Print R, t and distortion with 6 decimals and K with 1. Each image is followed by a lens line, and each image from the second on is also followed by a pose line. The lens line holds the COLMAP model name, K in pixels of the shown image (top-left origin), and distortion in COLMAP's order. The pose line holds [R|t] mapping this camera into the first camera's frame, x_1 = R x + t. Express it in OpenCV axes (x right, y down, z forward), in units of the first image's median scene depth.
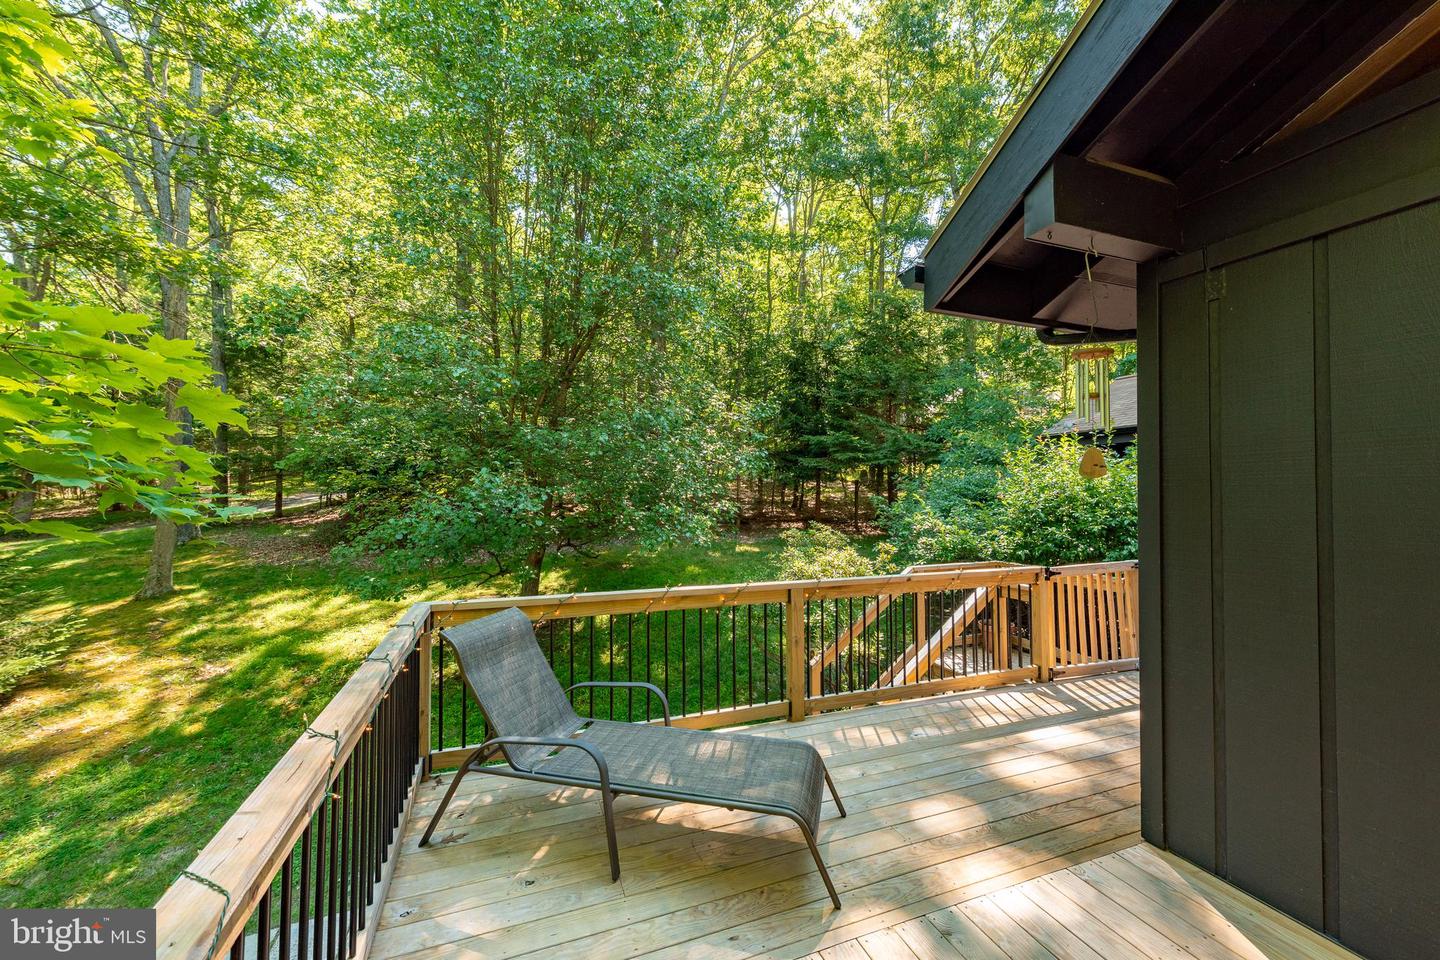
lens RADIAL K [[568.8, 0, 722.5], [0, 568.8, 476.3], [0, 0, 1]] dist [0.000868, 0.000228]
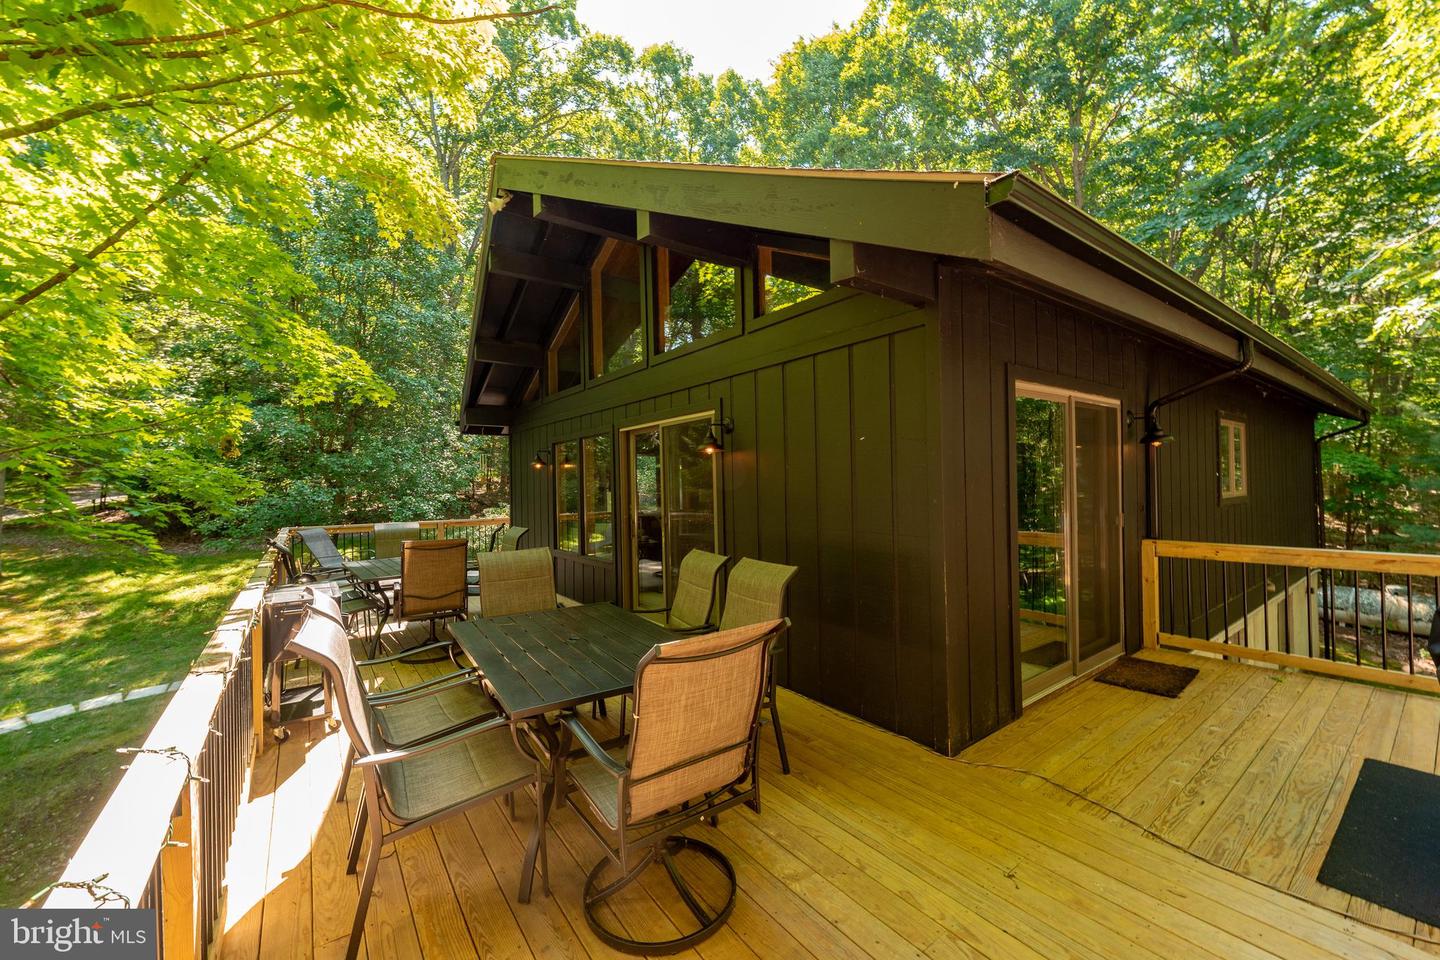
lens RADIAL K [[568.8, 0, 722.2], [0, 568.8, 483.1], [0, 0, 1]] dist [0.000868, 0.000228]
pose [[0.962193, -0.016733, 0.271854, 0.275684], [0.011301, 0.999704, 0.021536, -0.015214], [-0.272134, -0.017649, 0.962097, -0.787156]]
